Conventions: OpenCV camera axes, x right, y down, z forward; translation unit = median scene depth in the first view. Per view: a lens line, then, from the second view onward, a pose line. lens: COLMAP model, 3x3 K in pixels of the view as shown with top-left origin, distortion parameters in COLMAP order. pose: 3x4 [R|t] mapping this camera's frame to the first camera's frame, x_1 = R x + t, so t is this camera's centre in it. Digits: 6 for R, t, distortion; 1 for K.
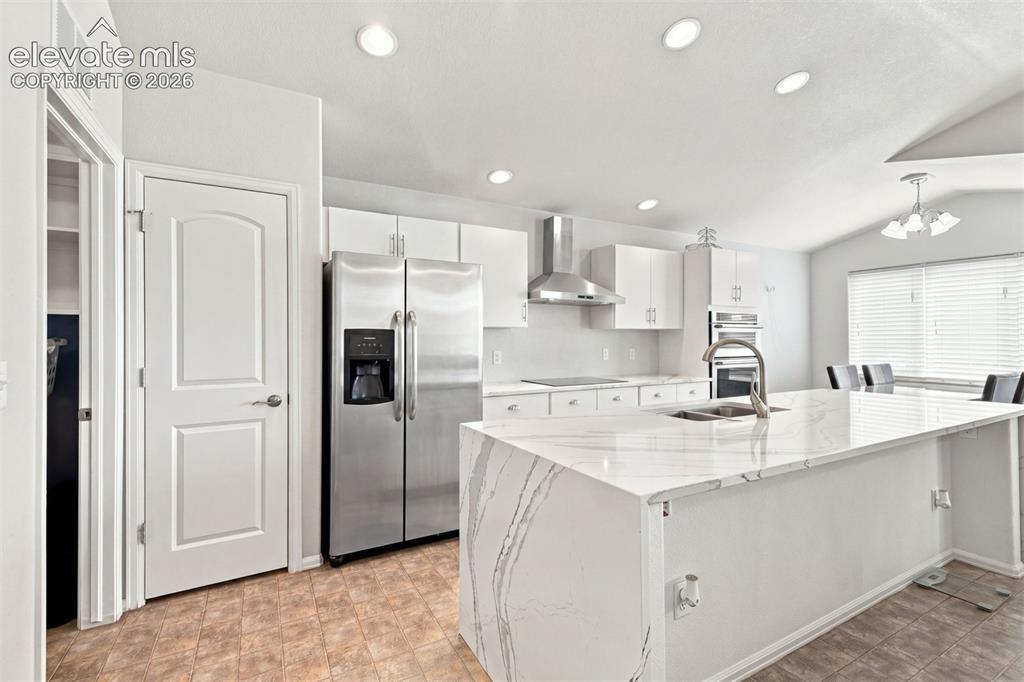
lens RADIAL K [[457.0, 0, 512.0], [0, 457.0, 341.0], [0, 0, 1]] dist [-0.001751, -0.000318]
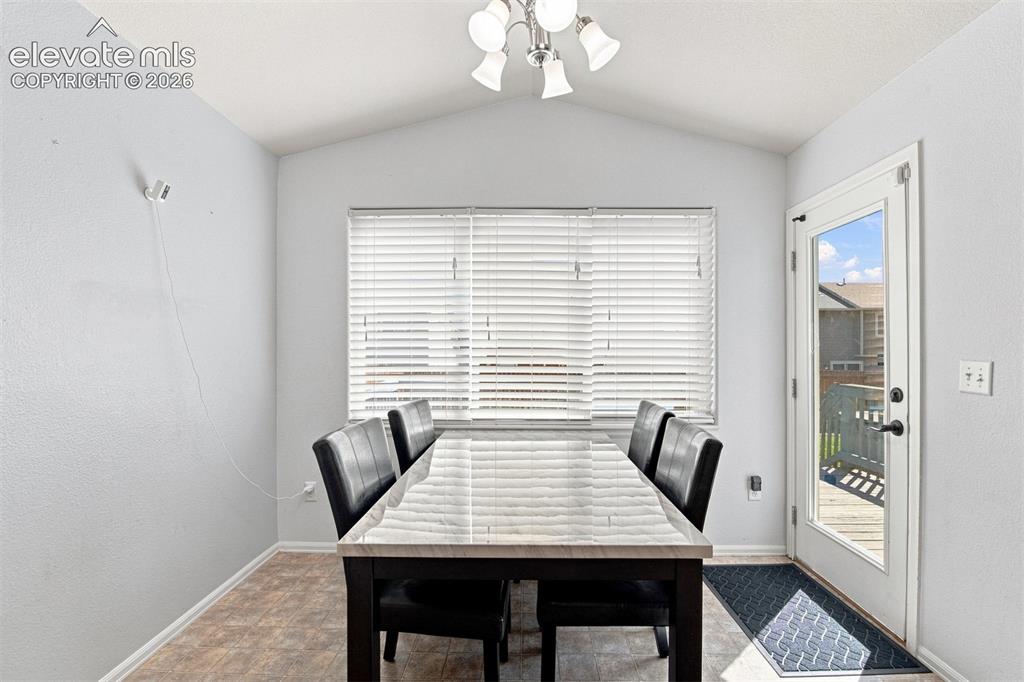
lens RADIAL K [[457.0, 0, 512.0], [0, 457.0, 341.0], [0, 0, 1]] dist [-0.001751, -0.000318]
pose [[0.511269, 0.015886, 0.859274, 0.565629], [0.001205, 0.999815, -0.019202, -0.002277], [-0.859420, 0.010853, 0.511155, 0.834168]]
